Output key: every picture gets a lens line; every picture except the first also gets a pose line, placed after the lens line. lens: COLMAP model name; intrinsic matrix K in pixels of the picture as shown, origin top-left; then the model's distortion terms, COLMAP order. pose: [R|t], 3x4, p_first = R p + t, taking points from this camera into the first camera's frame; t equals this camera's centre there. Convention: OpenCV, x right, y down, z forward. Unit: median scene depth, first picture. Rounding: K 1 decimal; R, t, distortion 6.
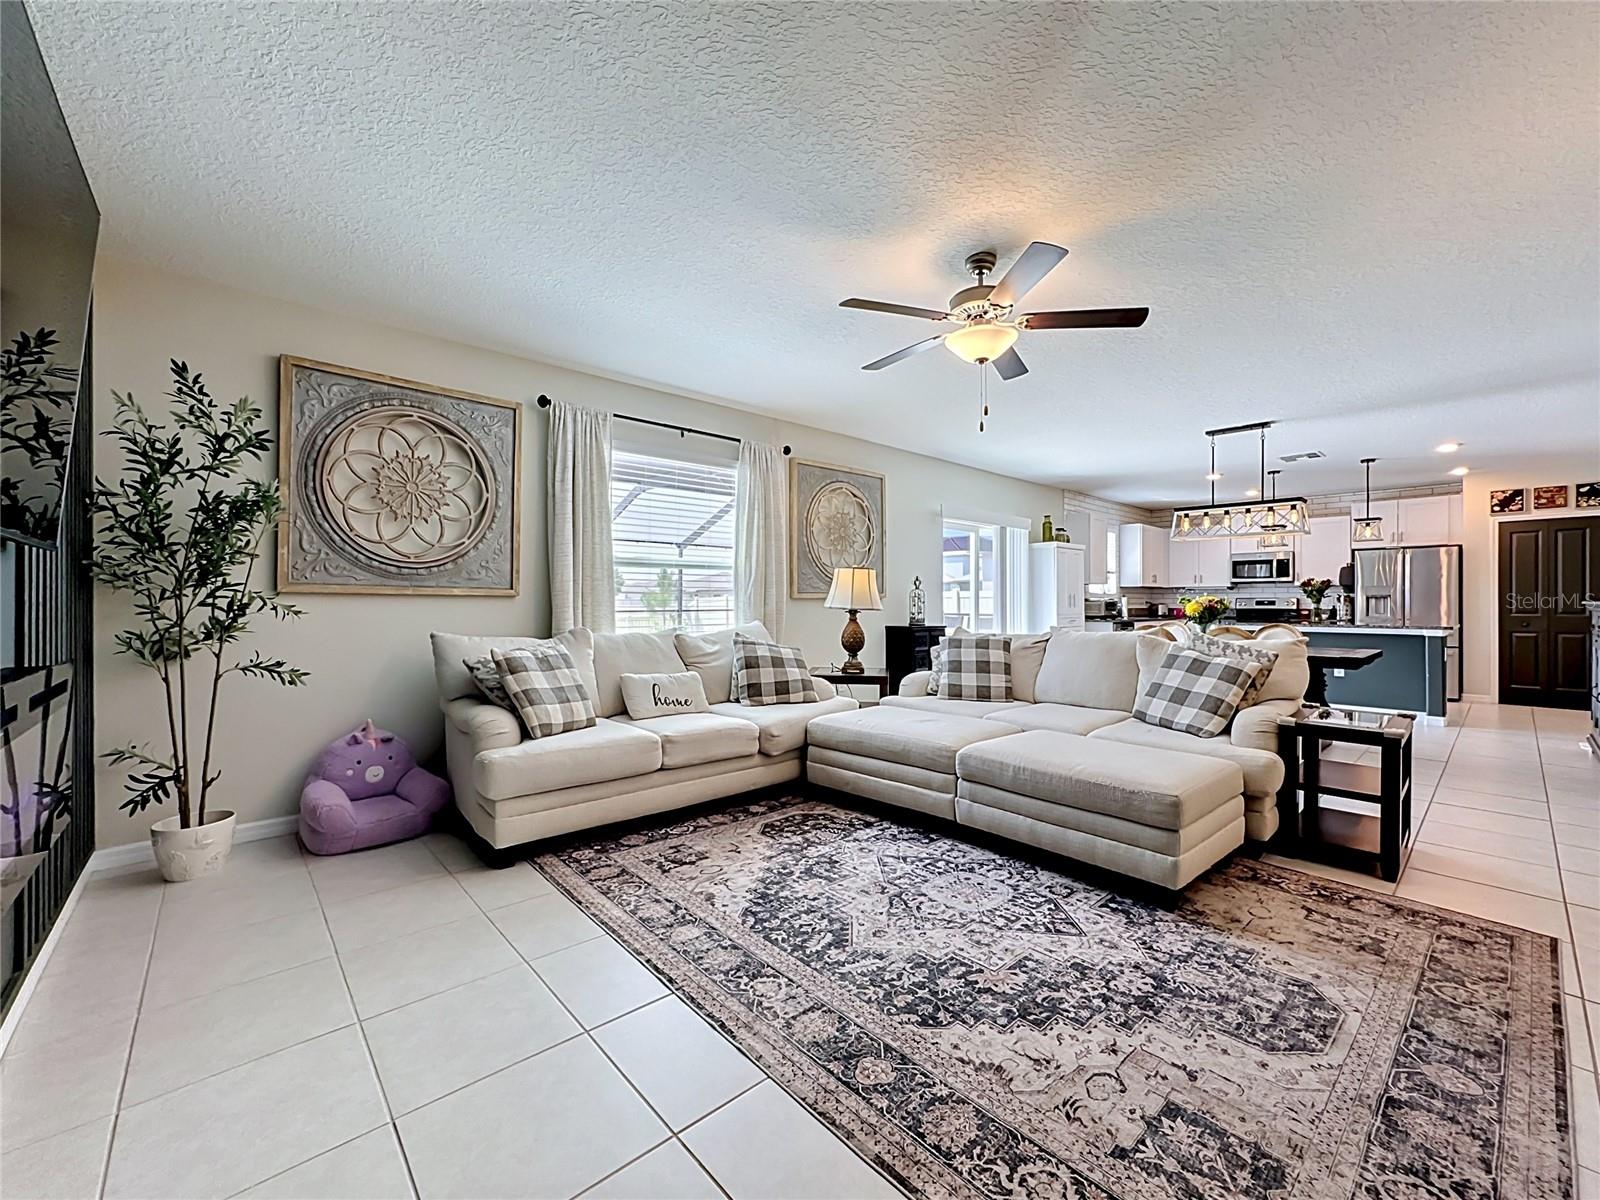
lens RADIAL K [[648.8, 0, 803.5], [0, 648.8, 599.7], [0, 0, 1]] dist [-0.032042, 0.009420]
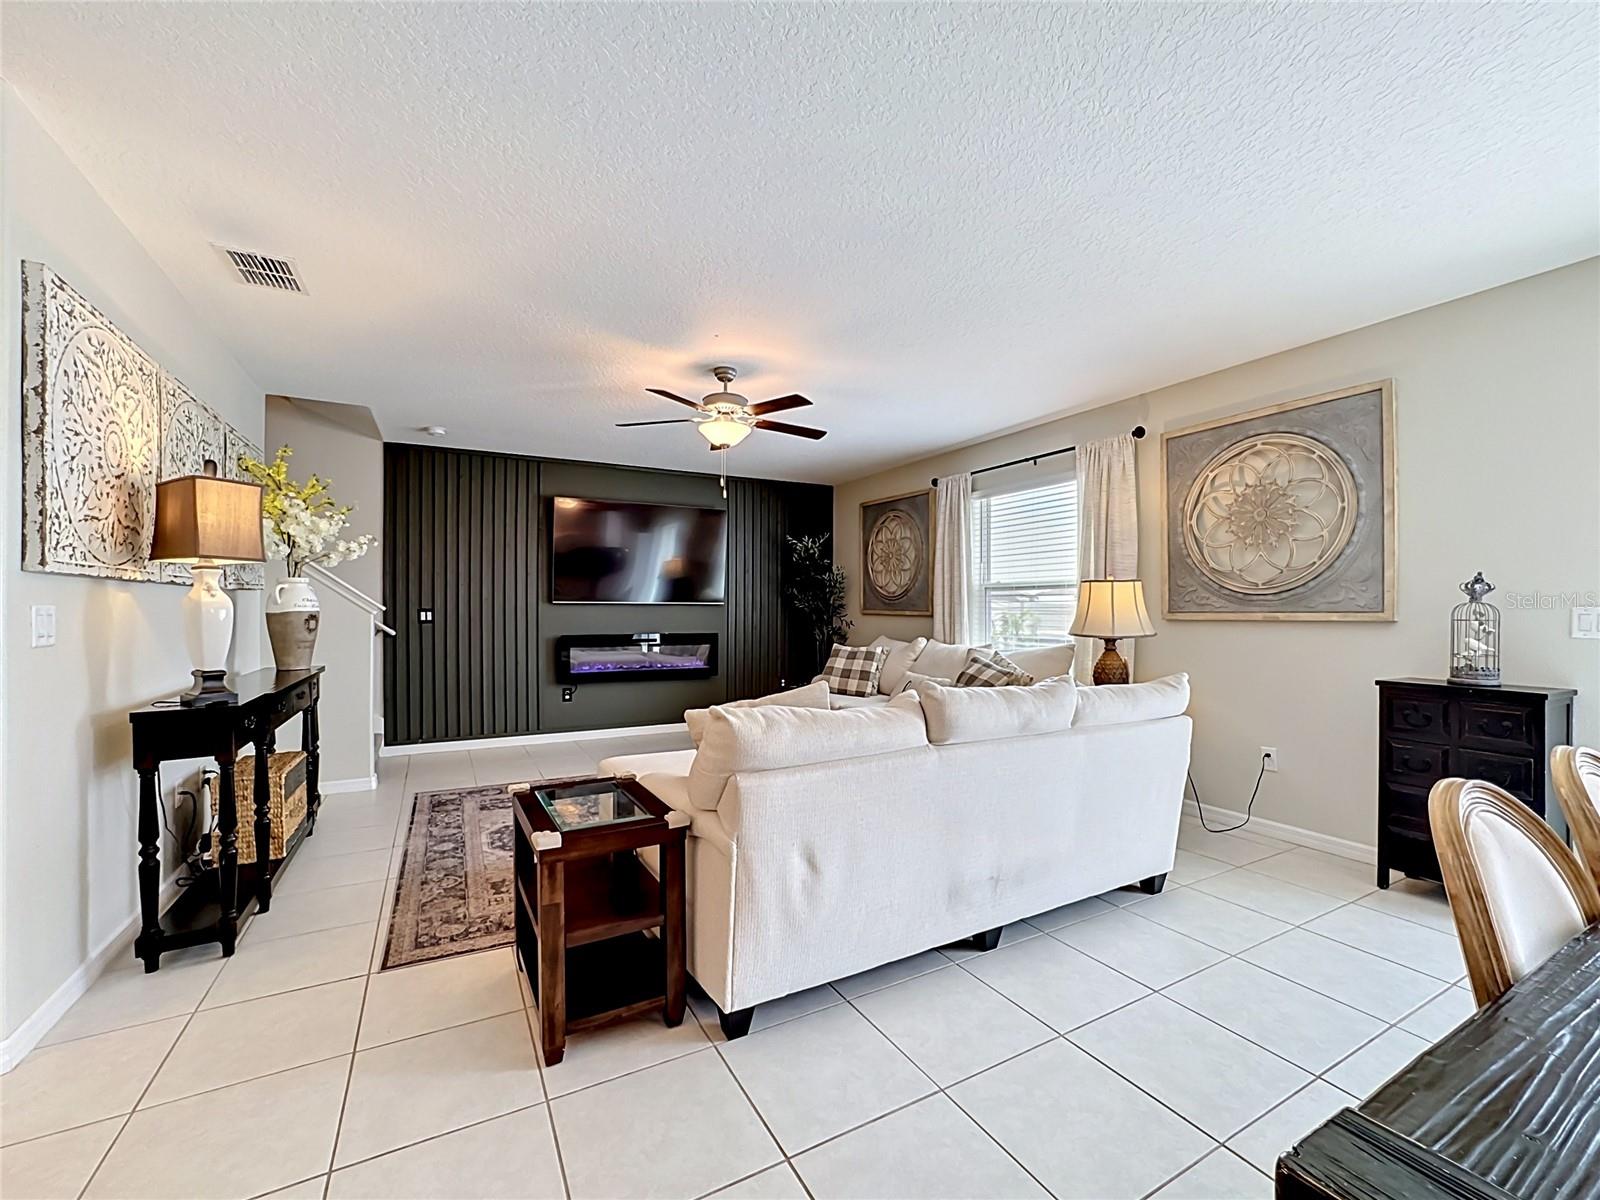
lens RADIAL K [[667.4, 0, 806.2], [0, 667.4, 609.8], [0, 0, 1]] dist [-0.043824, 0.010382]
pose [[-0.220191, 0.001321, -0.975456, 2.169627], [0.003924, 0.999992, 0.000468, -0.041011], [0.975449, -0.003725, -0.220194, 1.997129]]
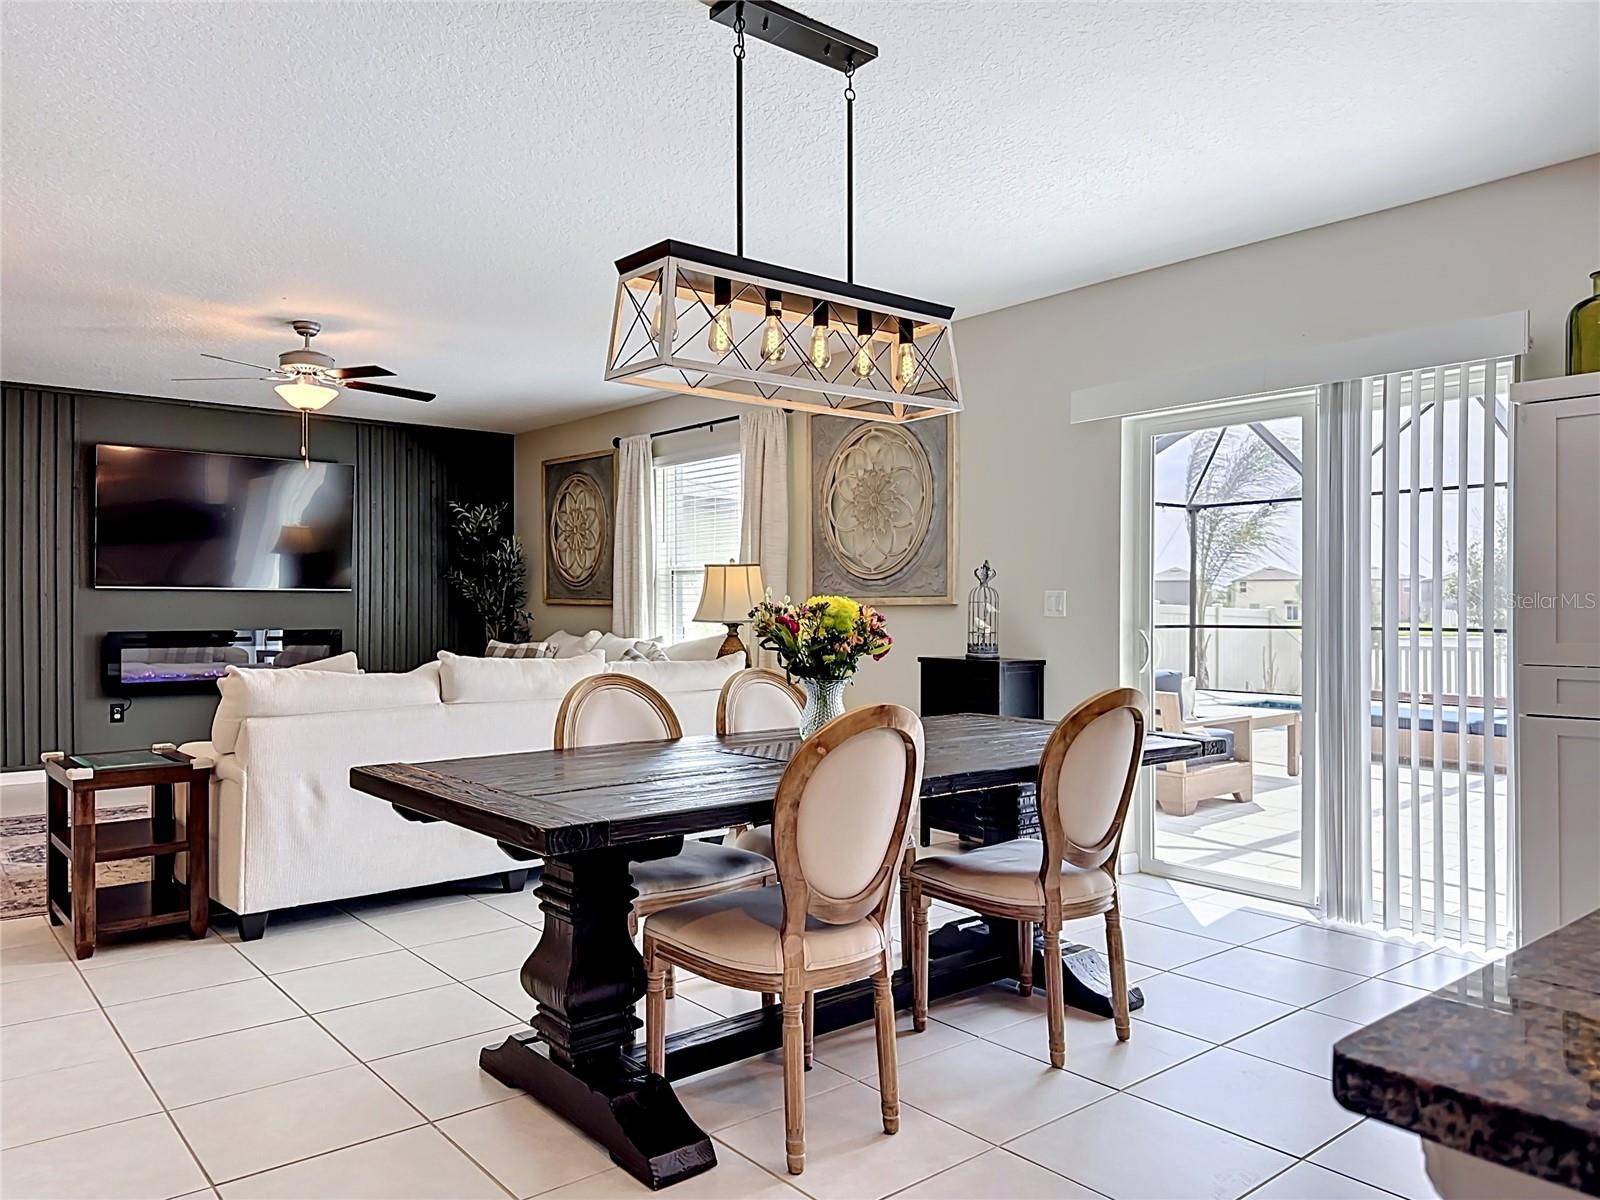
lens RADIAL K [[1116.1, 0, 805.3], [0, 1116.1, 614.3], [0, 0, 1]] dist [0.098717, -0.125307]
pose [[-0.035170, 0.008357, -0.999346, 3.202922], [0.004514, 0.999956, 0.008204, -0.008885], [0.999371, -0.004222, -0.035206, 2.717293]]
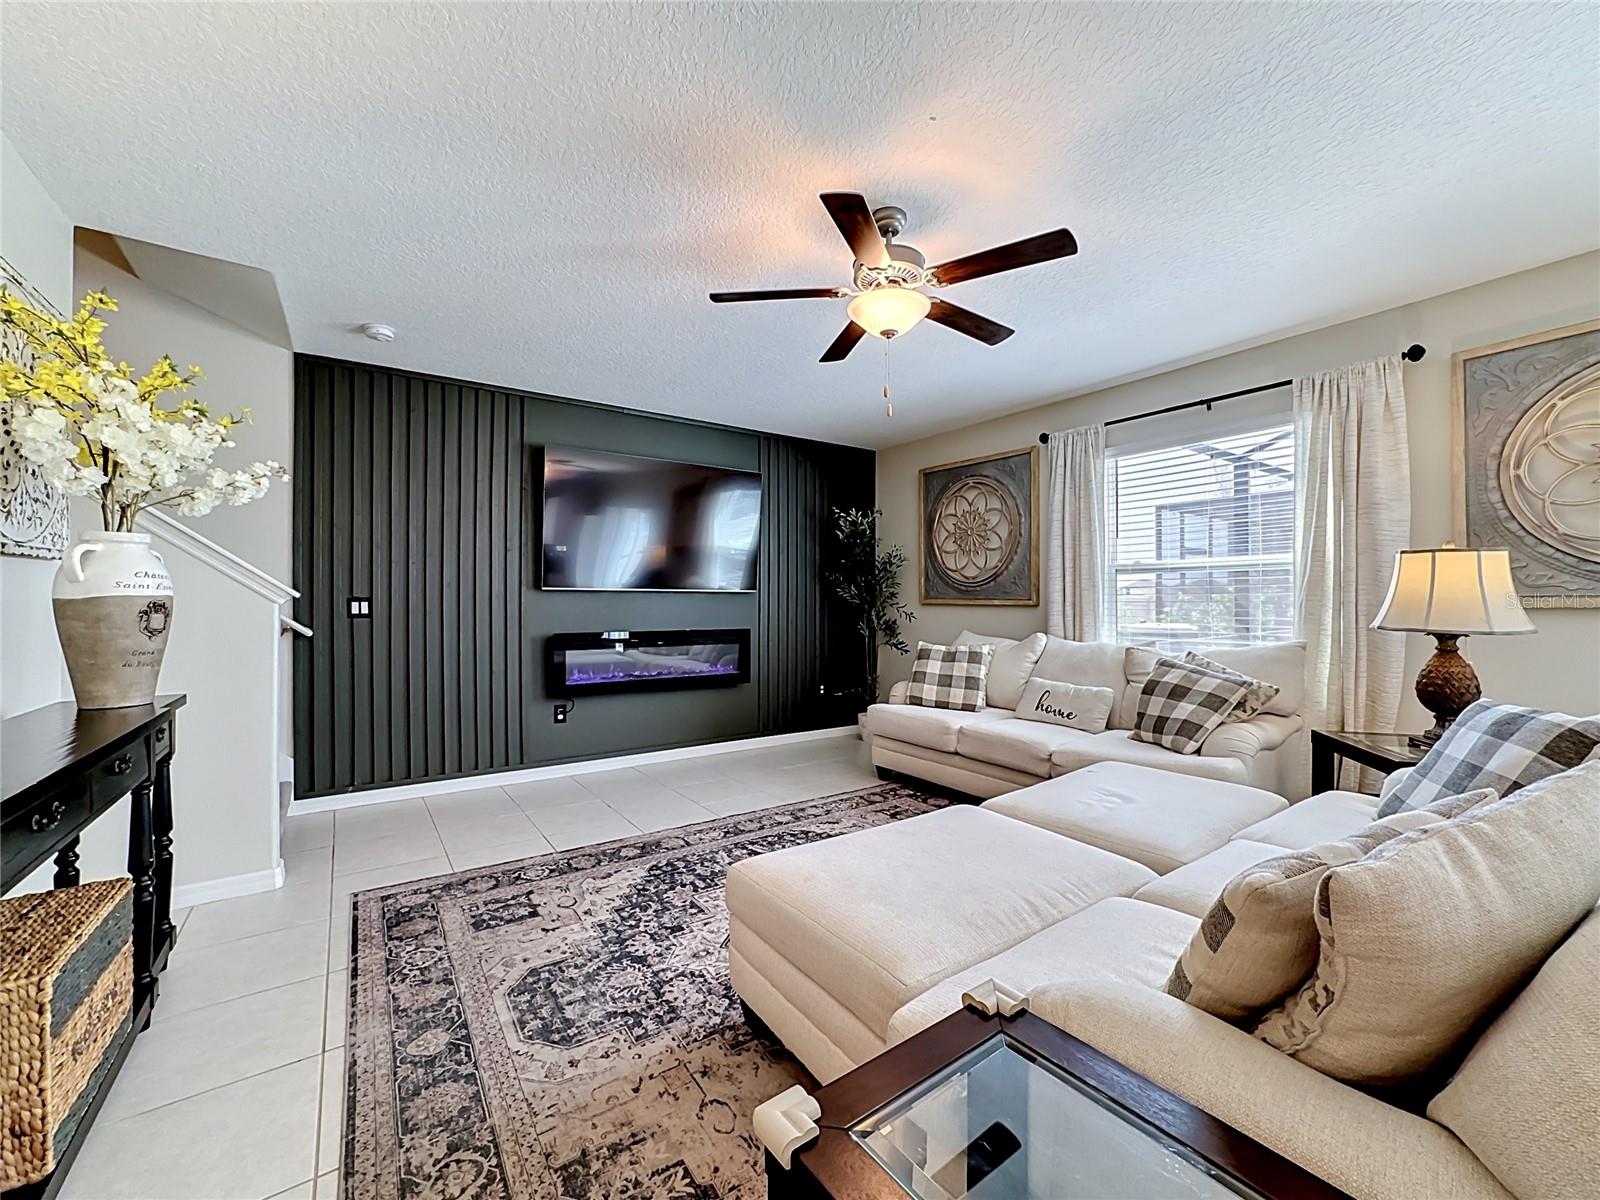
lens RADIAL K [[648.8, 0, 803.5], [0, 648.8, 599.7], [0, 0, 1]] dist [-0.032042, 0.009420]
pose [[-0.110982, -0.004146, -0.993814, 1.536921], [0.006463, 0.999967, -0.004893, -0.025951], [0.993801, -0.006966, -0.110952, 1.324780]]
